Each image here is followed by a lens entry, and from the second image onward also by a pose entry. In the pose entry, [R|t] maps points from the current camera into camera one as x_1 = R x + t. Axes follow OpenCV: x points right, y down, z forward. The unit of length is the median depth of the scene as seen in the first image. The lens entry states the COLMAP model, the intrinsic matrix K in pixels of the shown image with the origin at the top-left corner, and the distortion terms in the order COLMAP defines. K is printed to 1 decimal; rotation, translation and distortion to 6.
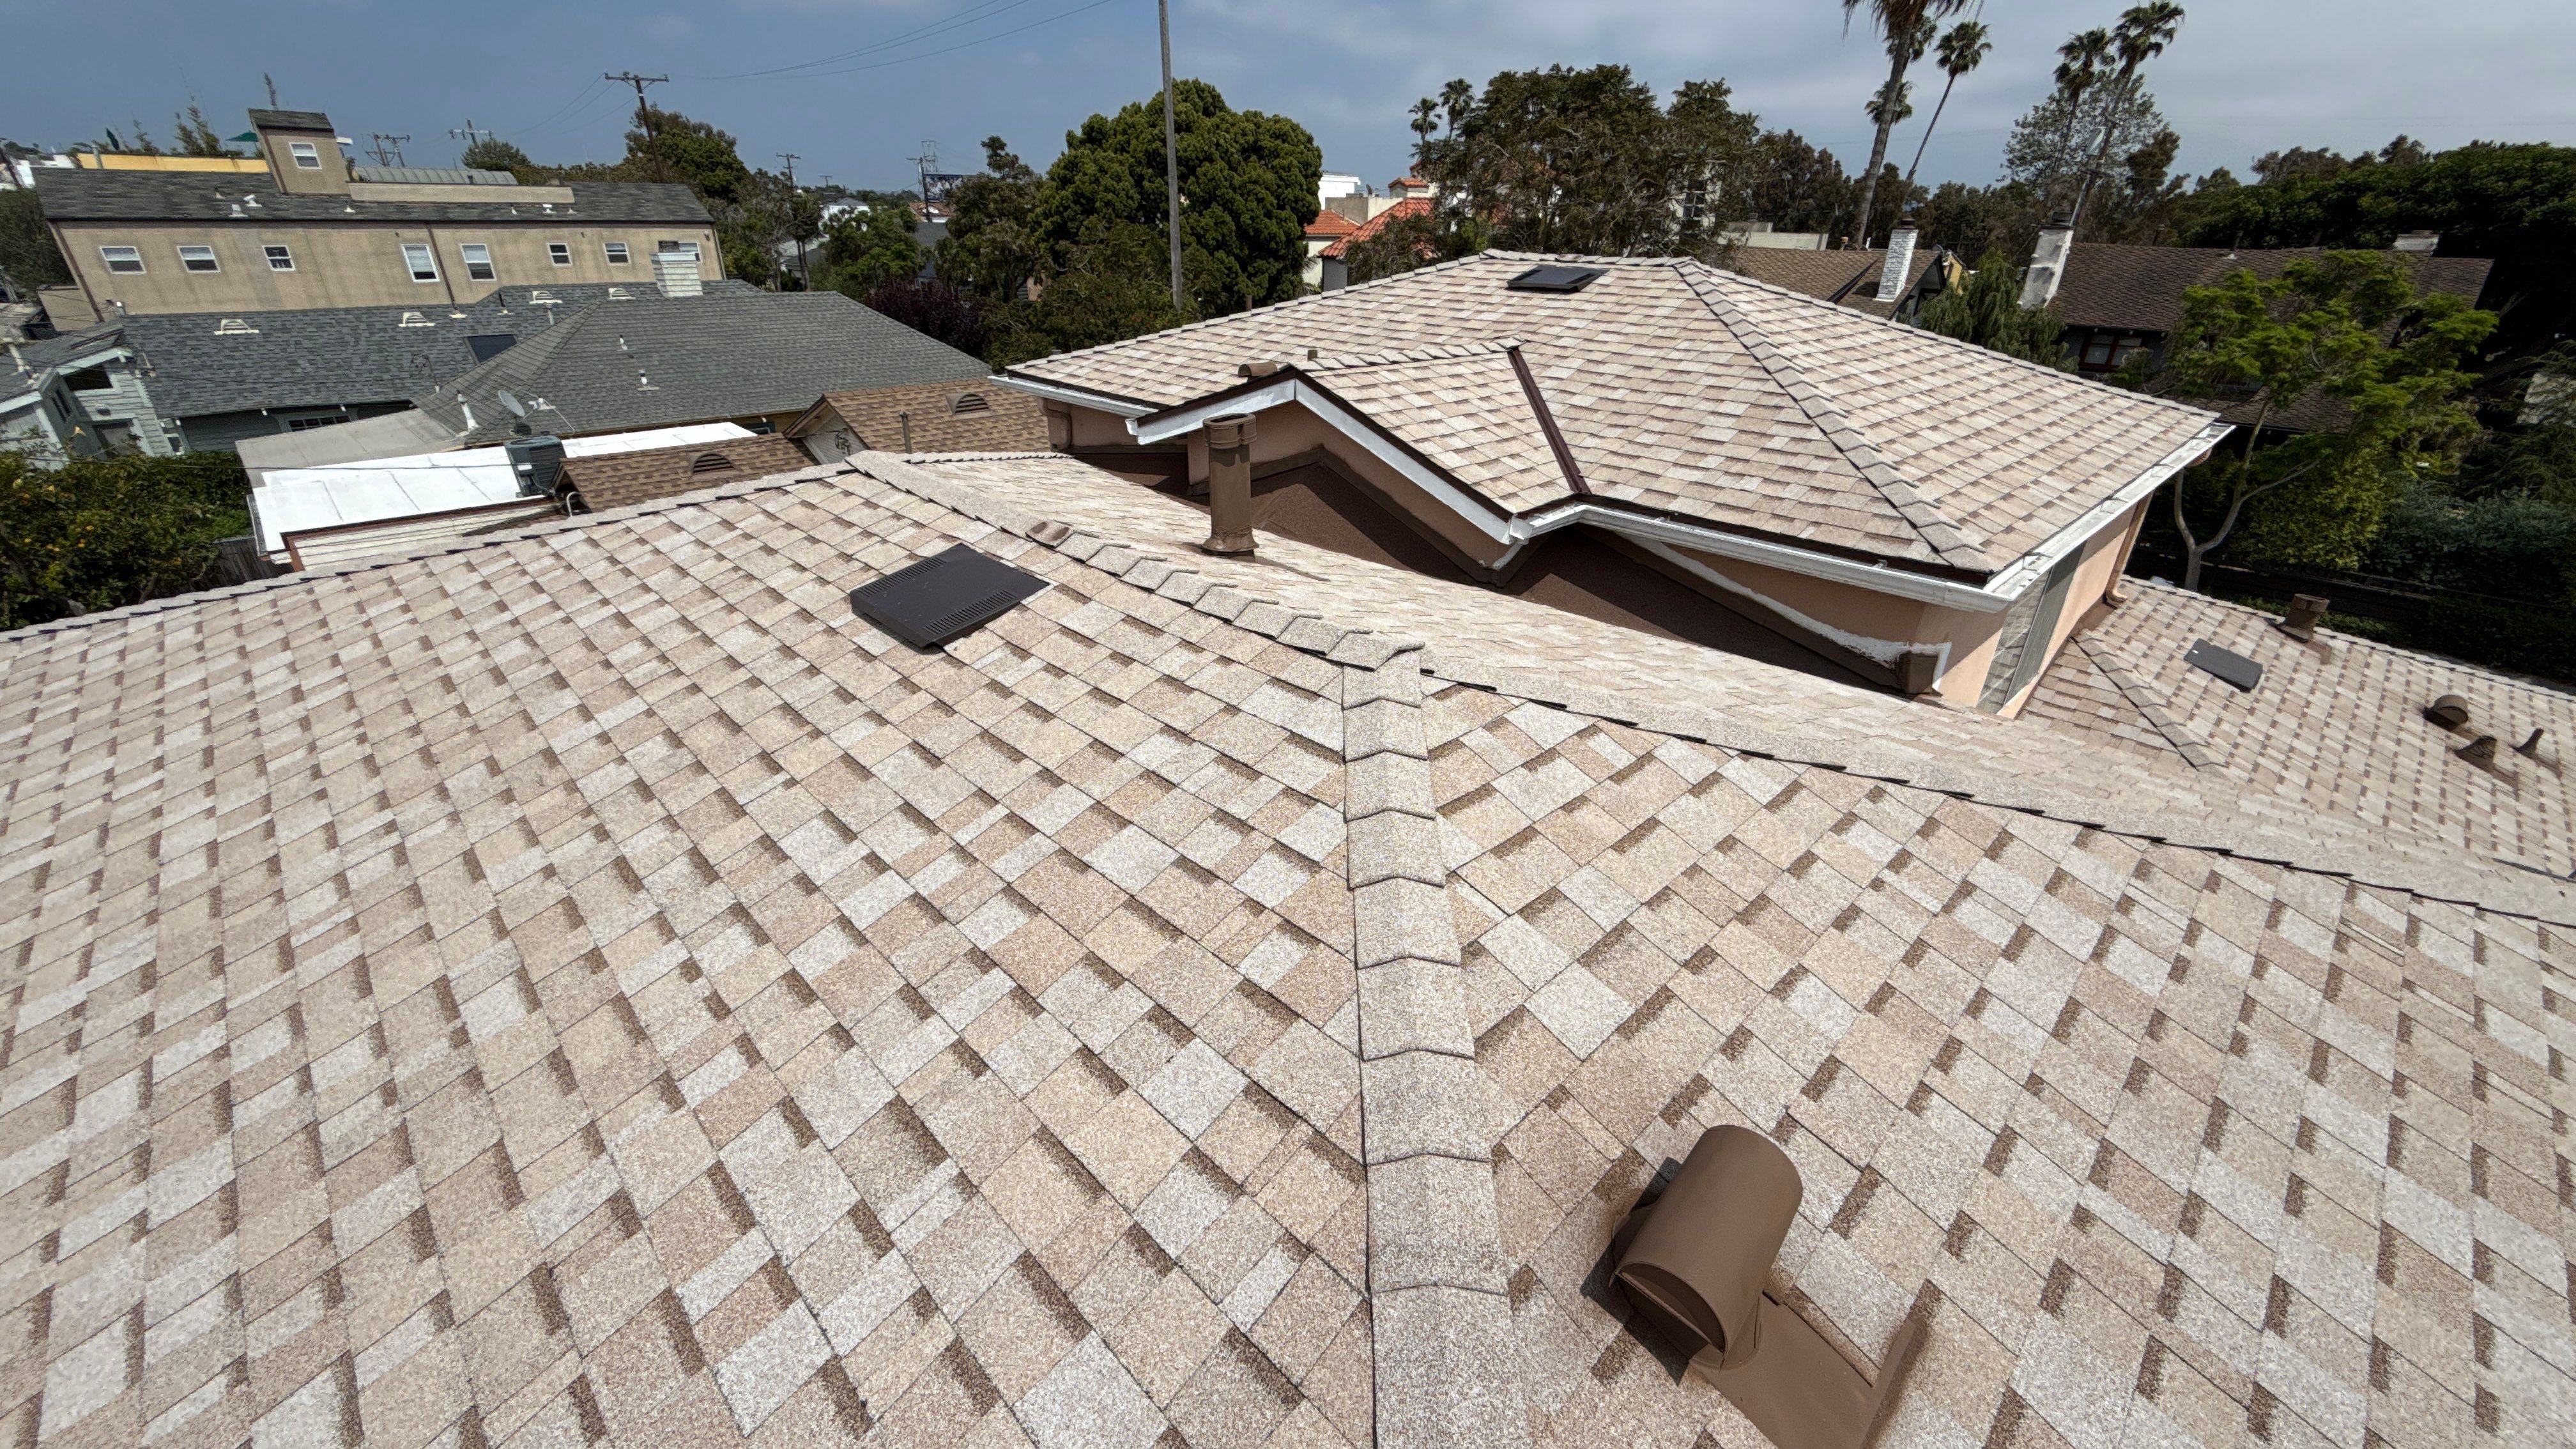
lens RADIAL K [[1029.2, 0, 1286.7], [0, 1029.2, 727.2], [0, 0, 1]] dist [0.011397, -0.001043]
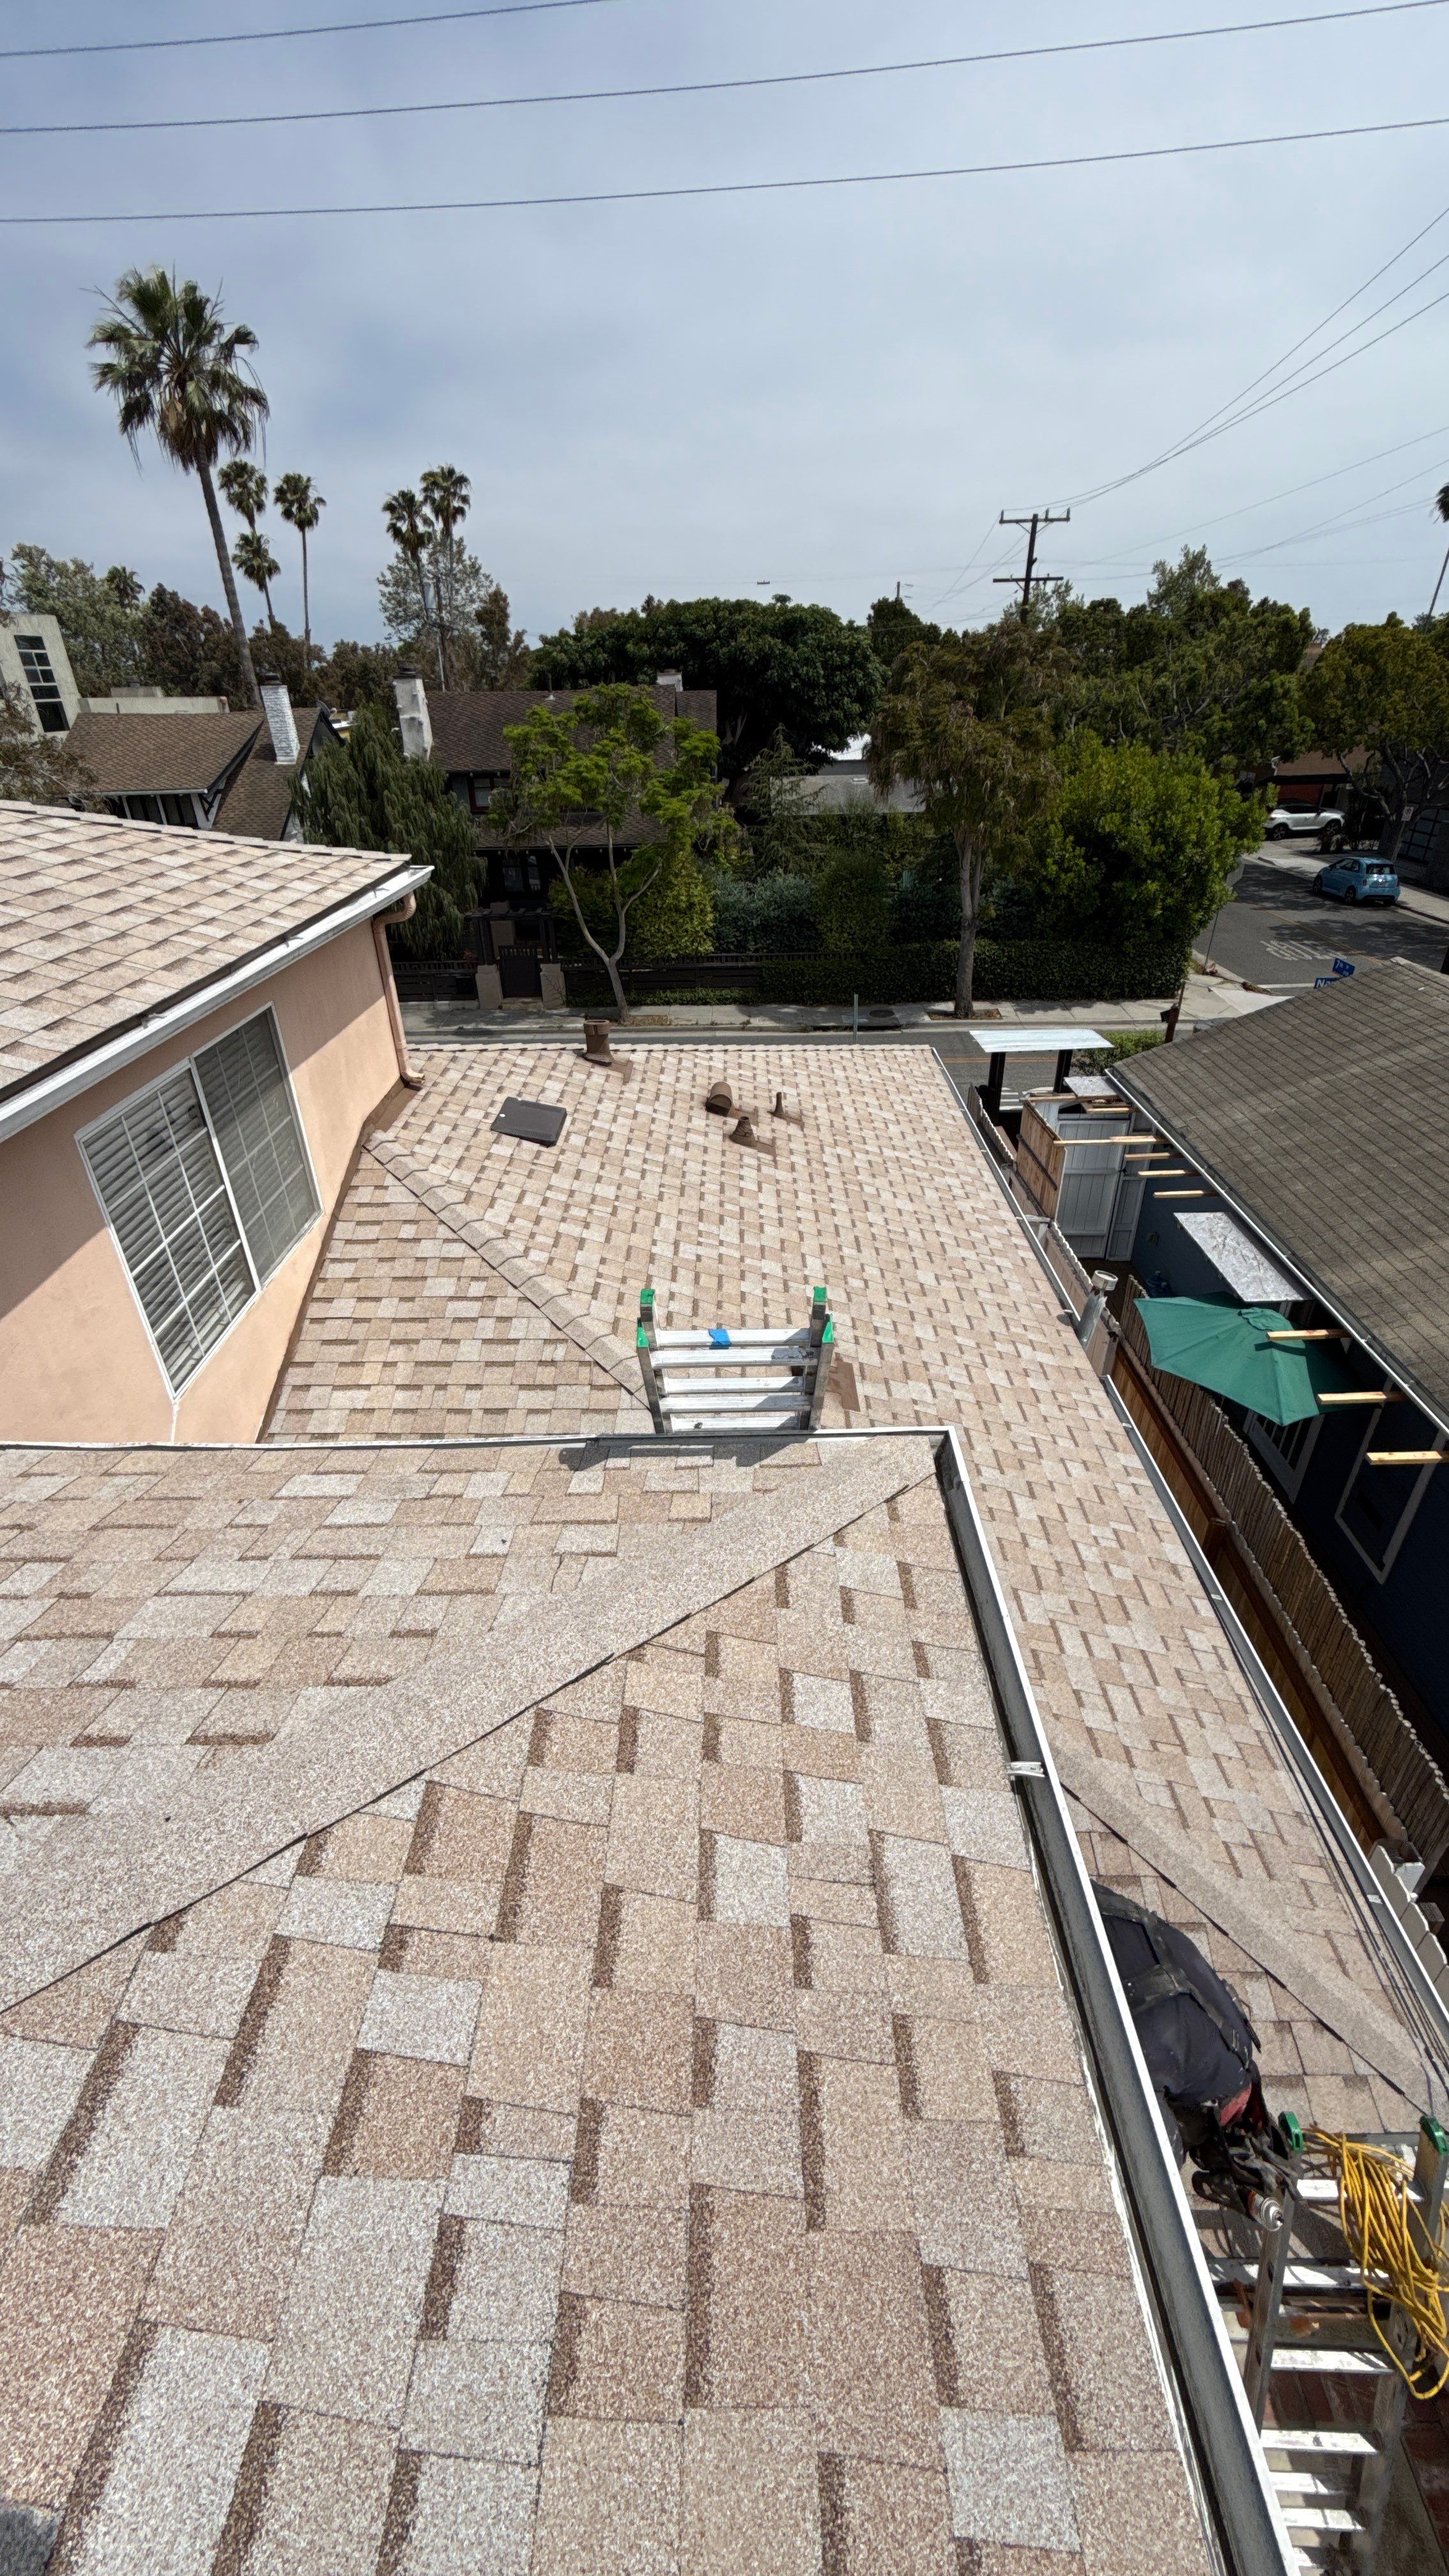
lens RADIAL K [[1029.2, 0, 711.6], [0, 1029.2, 1291.1], [0, 0, 1]] dist [0.011397, -0.001043]
pose [[0.711921, -0.391180, 0.583221, 0.373148], [0.350525, 0.917579, 0.187567, -0.032412], [-0.608524, 0.070901, 0.790362, 0.157908]]
